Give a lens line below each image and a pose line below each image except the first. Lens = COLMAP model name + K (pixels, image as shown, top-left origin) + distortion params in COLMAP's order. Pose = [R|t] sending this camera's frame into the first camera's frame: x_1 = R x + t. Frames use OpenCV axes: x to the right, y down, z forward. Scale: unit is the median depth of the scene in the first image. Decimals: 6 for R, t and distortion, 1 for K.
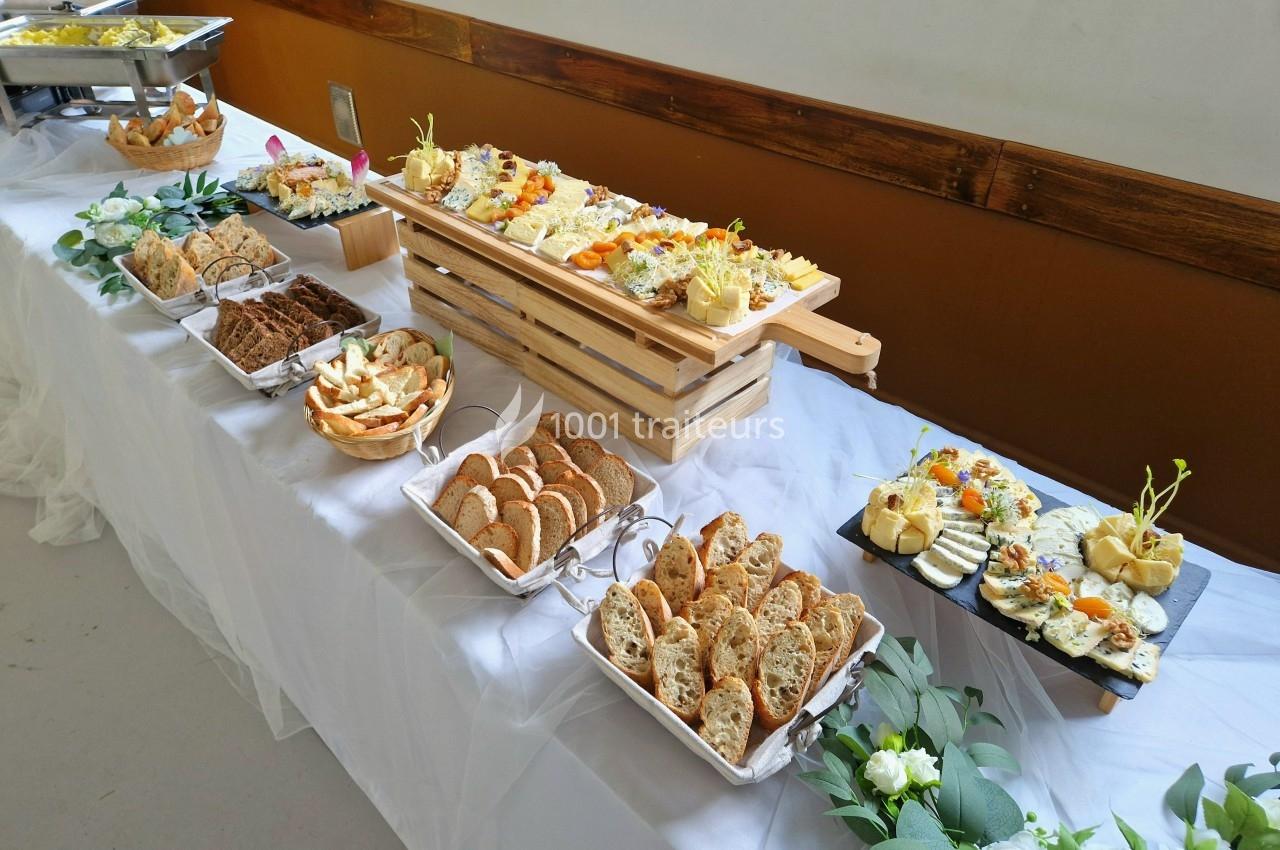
lens RADIAL K [[865.8, 0, 640.0], [0, 865.8, 425.0], [0, 0, 1]] dist [0.036559, -0.003040]
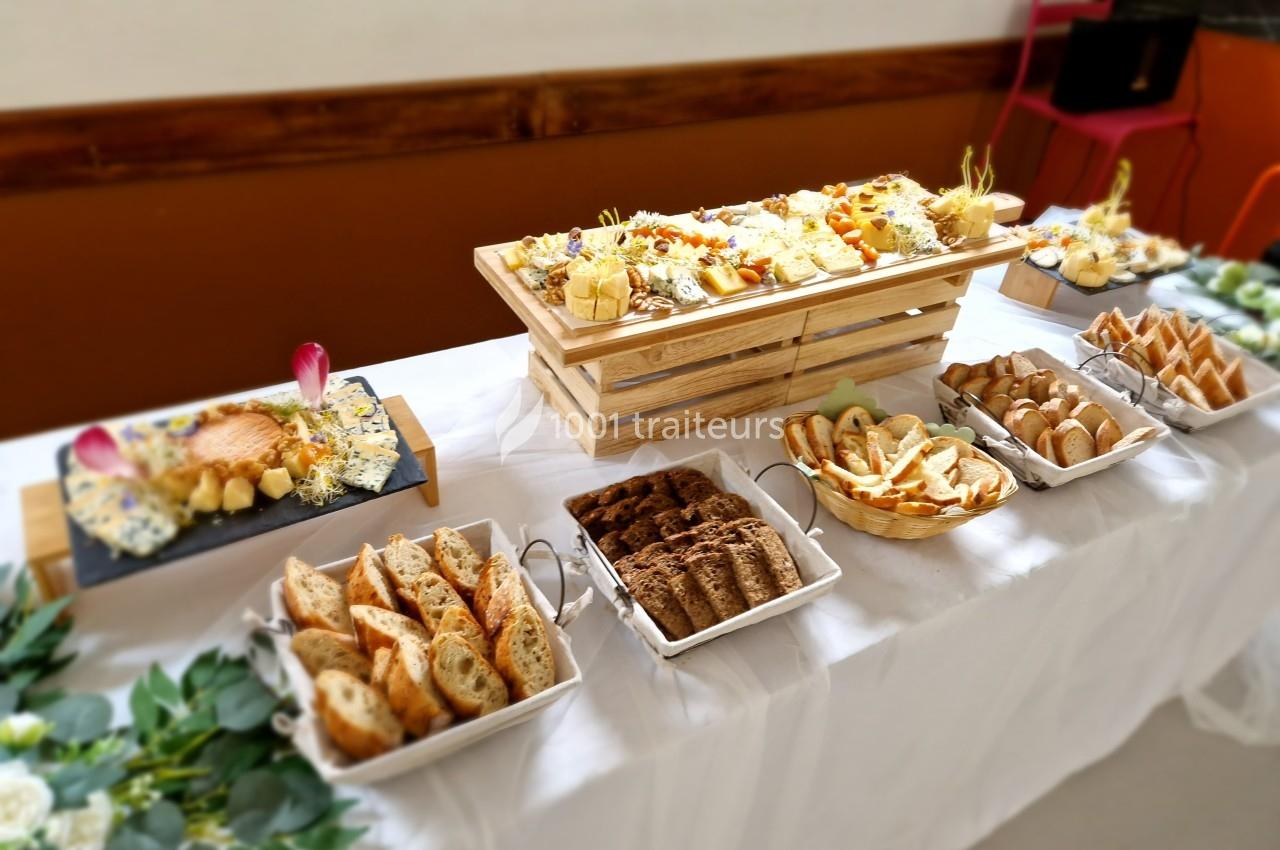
lens RADIAL K [[865.8, 0, 640.0], [0, 865.8, 425.0], [0, 0, 1]] dist [0.036559, -0.003040]
pose [[0.271387, -0.567268, 0.777532, -0.611665], [0.485040, 0.778374, 0.398586, -0.331931], [-0.831316, 0.268963, 0.486388, 0.444686]]
